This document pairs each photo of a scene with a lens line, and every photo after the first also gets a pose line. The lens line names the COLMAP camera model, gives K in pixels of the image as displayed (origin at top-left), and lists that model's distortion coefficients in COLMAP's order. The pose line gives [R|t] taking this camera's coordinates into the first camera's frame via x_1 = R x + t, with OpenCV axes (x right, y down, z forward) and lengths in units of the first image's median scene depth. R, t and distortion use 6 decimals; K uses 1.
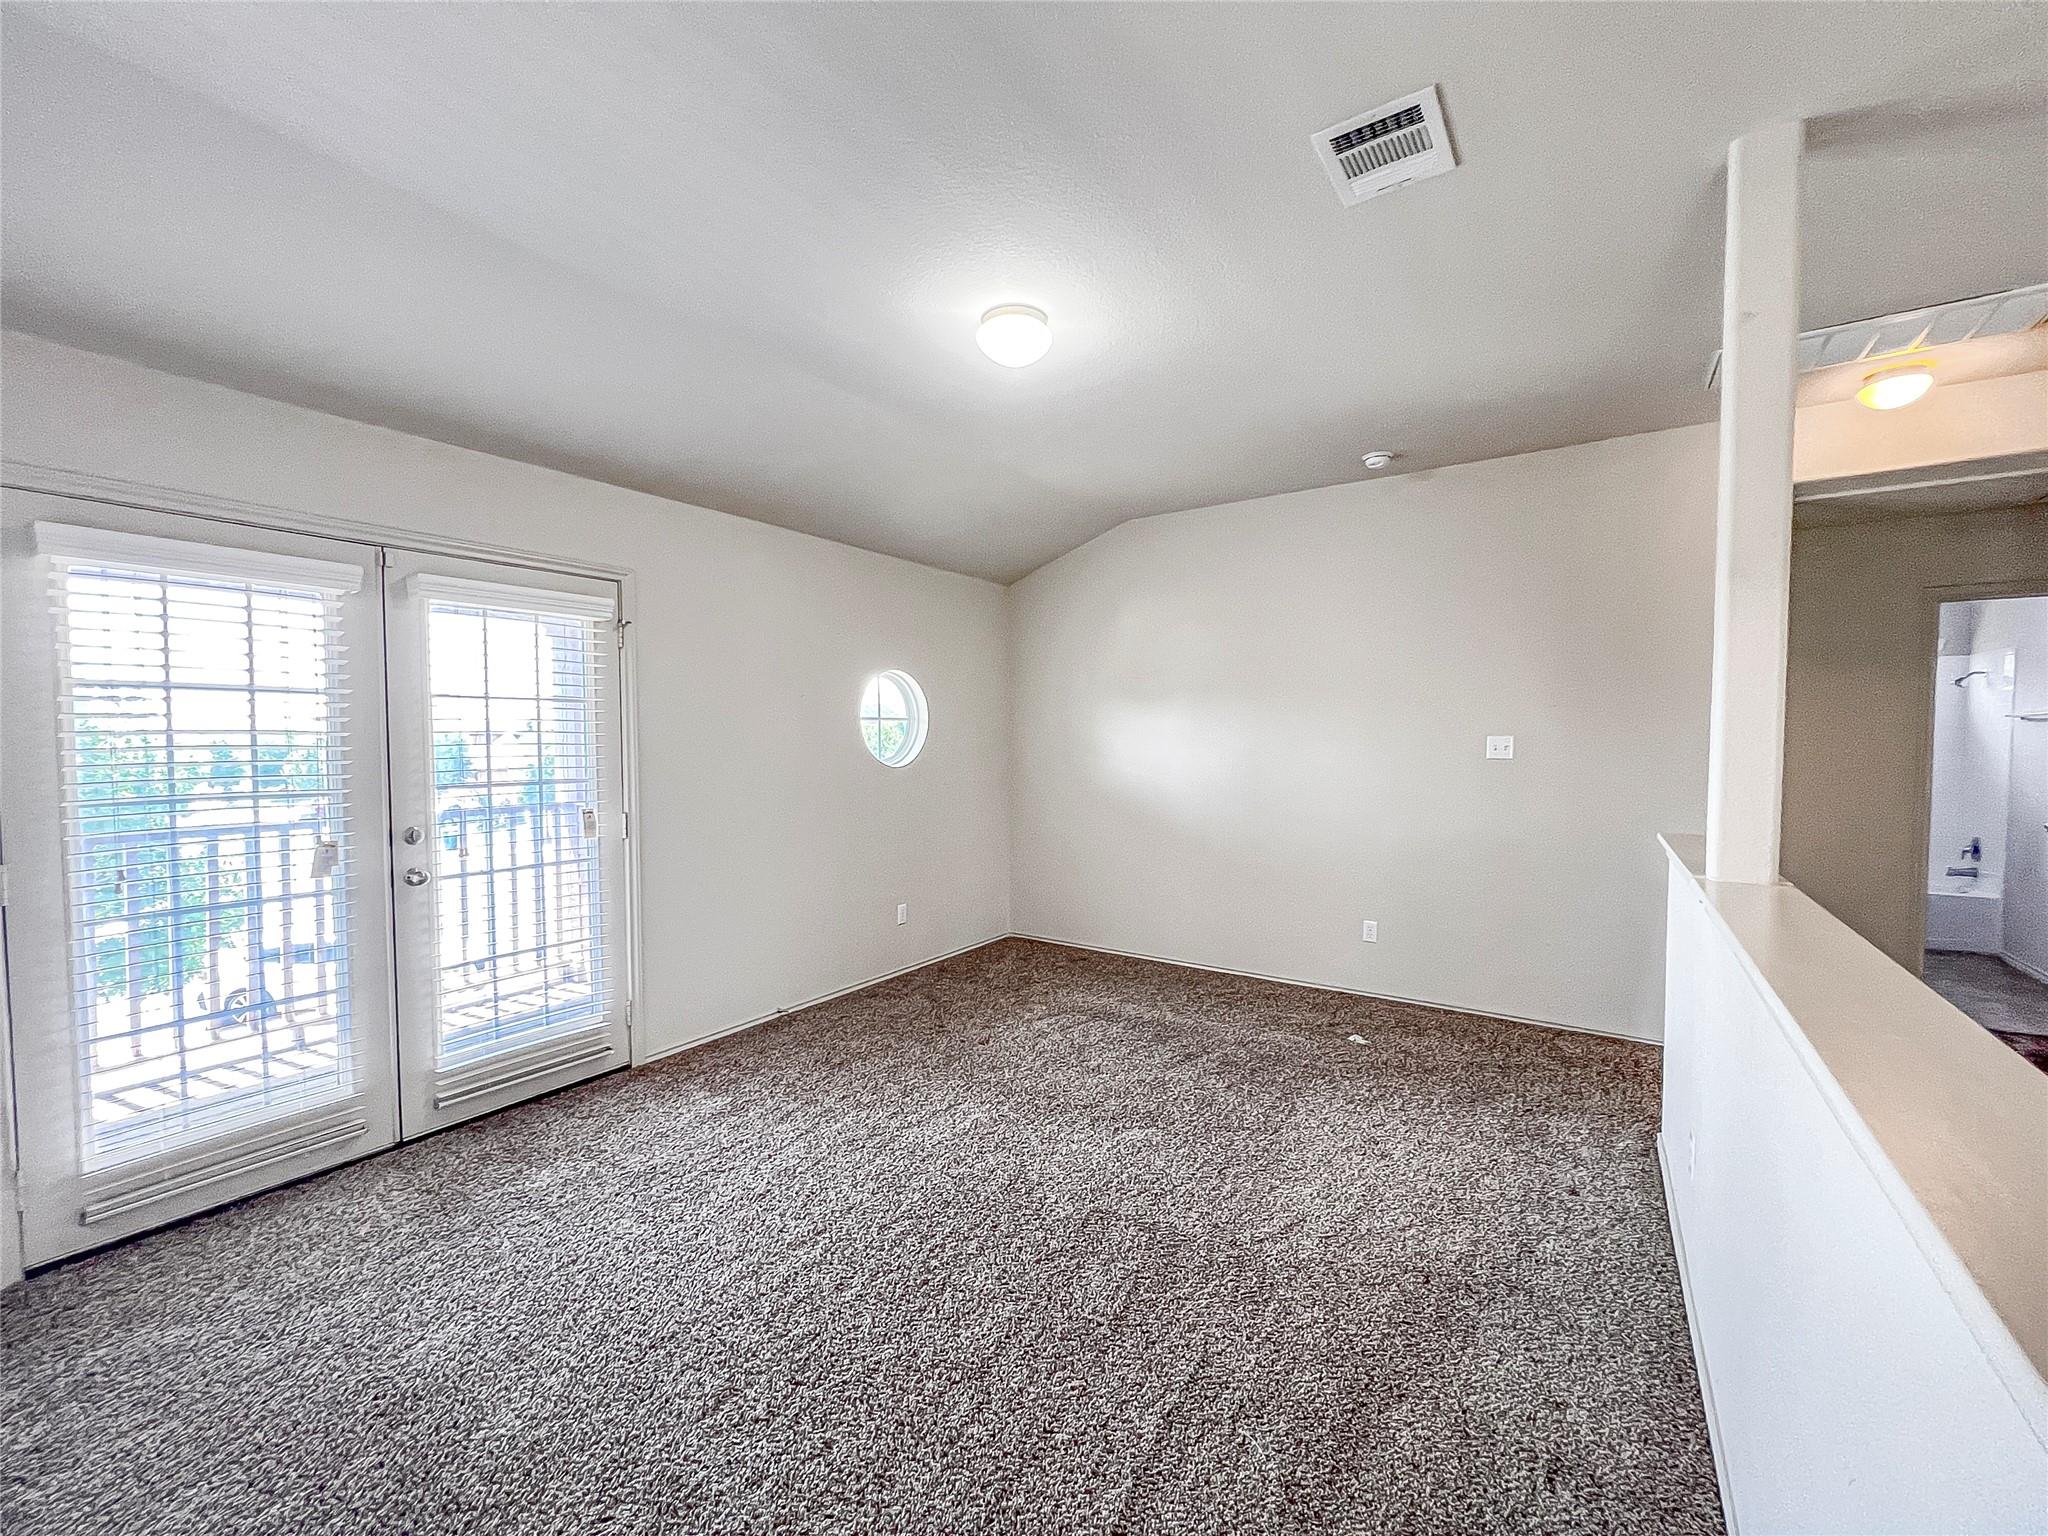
lens RADIAL K [[820.1, 0, 1021.0], [0, 820.1, 767.0], [0, 0, 1]] dist [-0.002706, 0.000324]
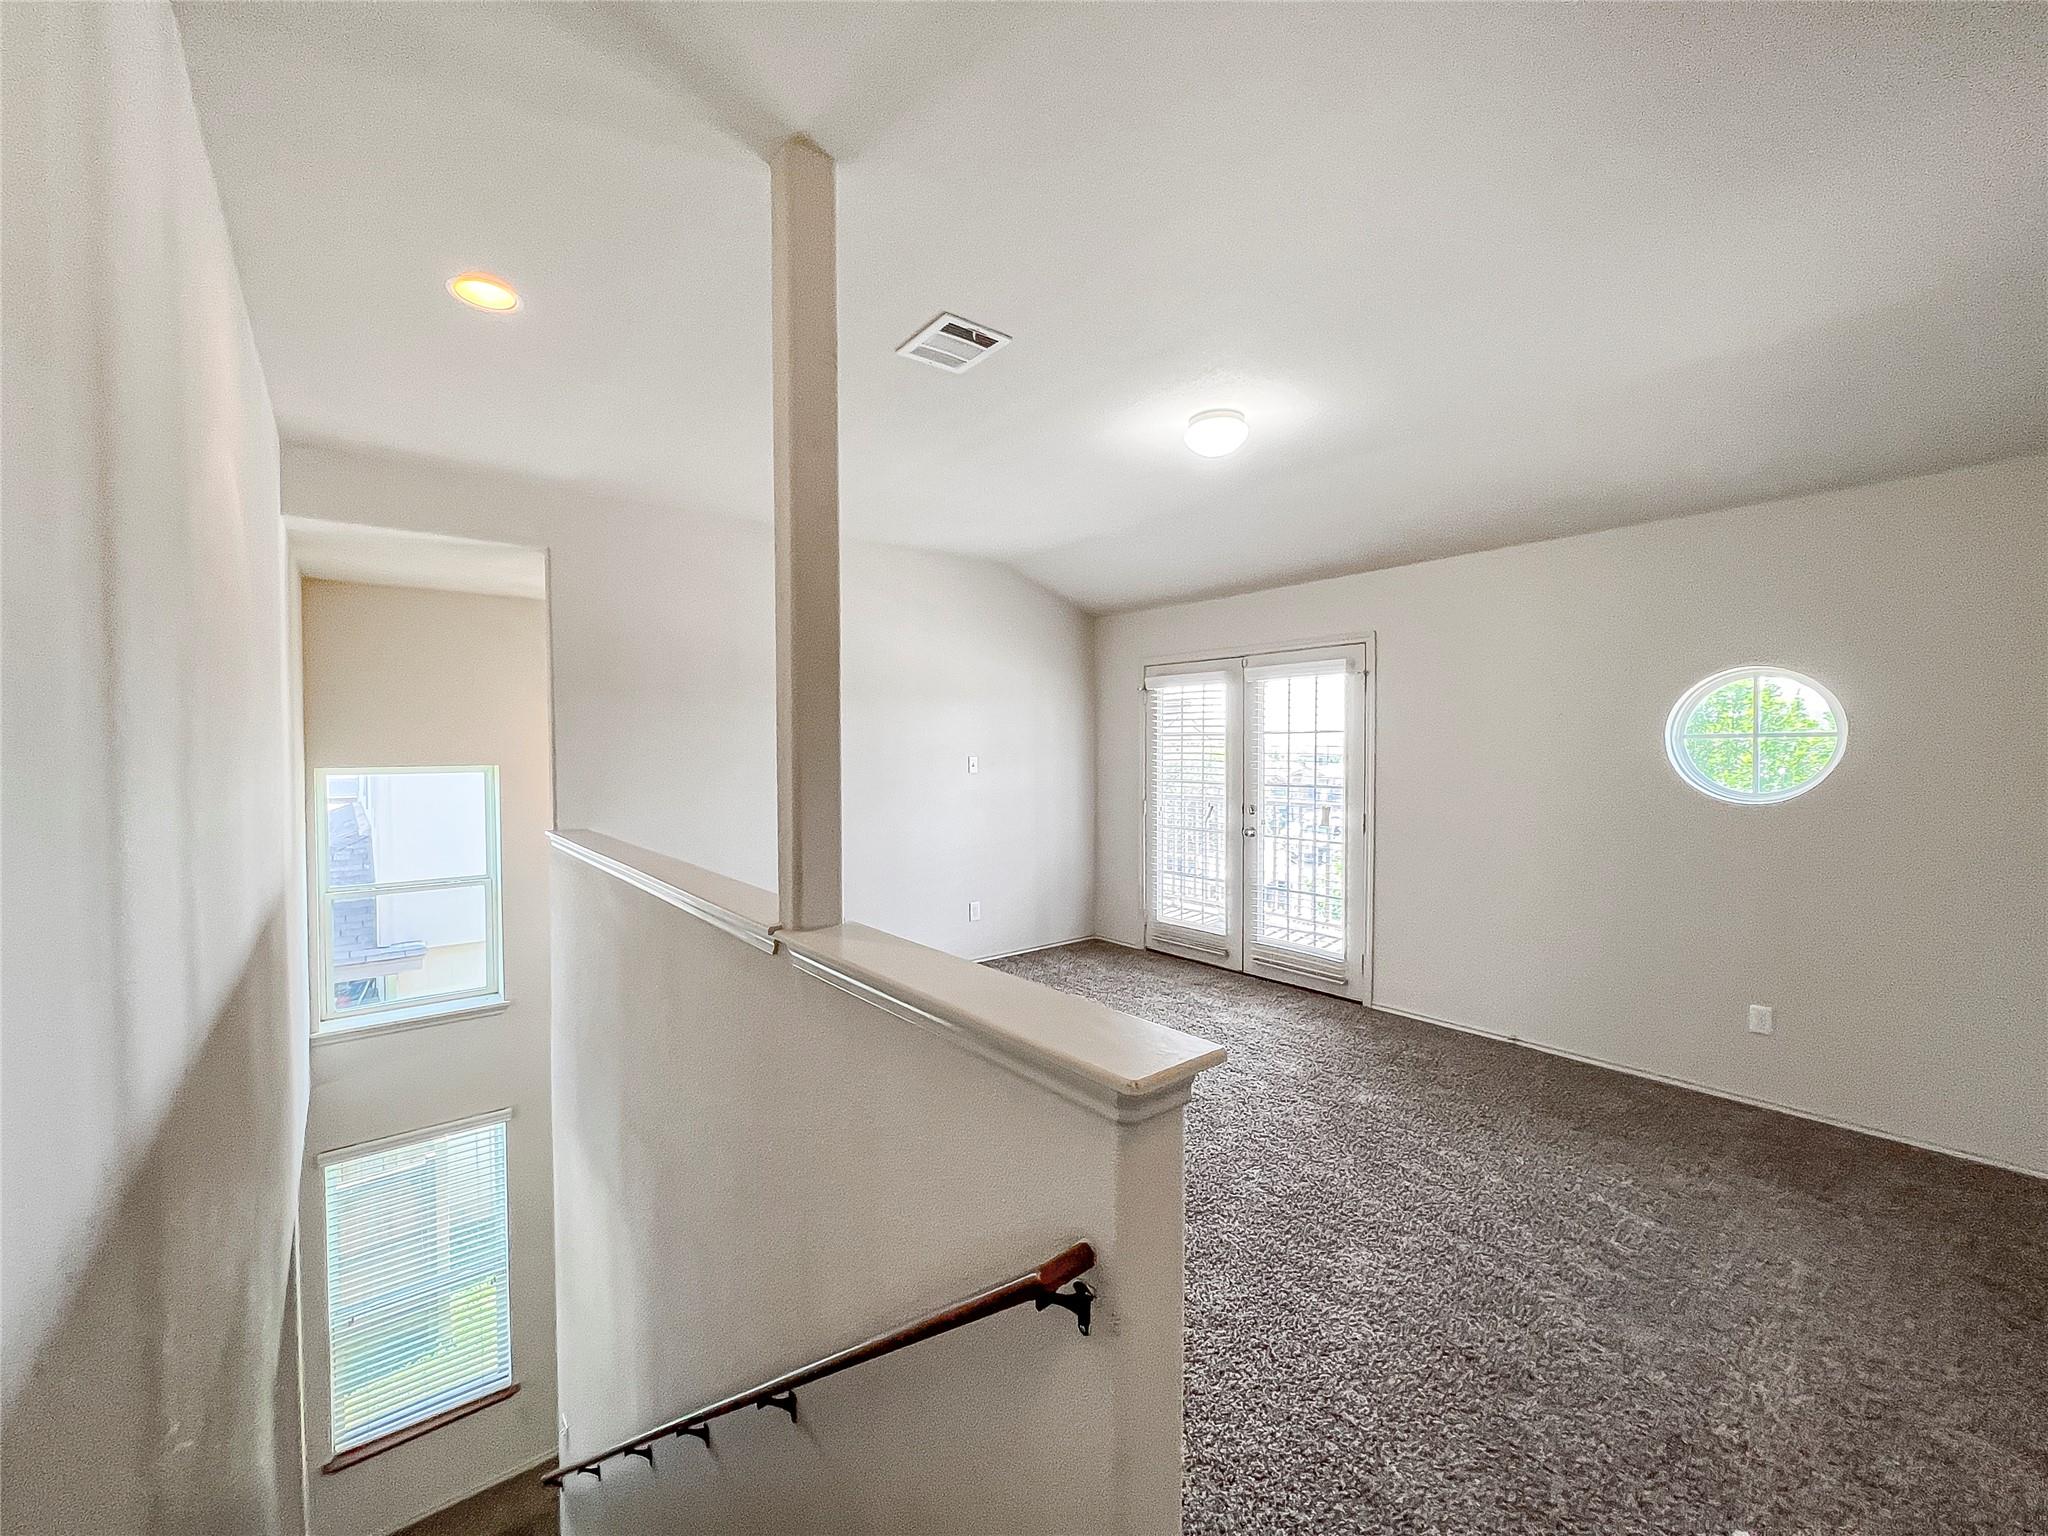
lens RADIAL K [[820.1, 0, 1021.0], [0, 820.1, 767.0], [0, 0, 1]] dist [-0.002706, 0.000324]
pose [[-0.265886, 0.028711, -0.963577, 1.045228], [-0.040289, 0.998352, 0.040864, -0.058599], [0.963162, 0.049687, -0.264291, 0.876936]]
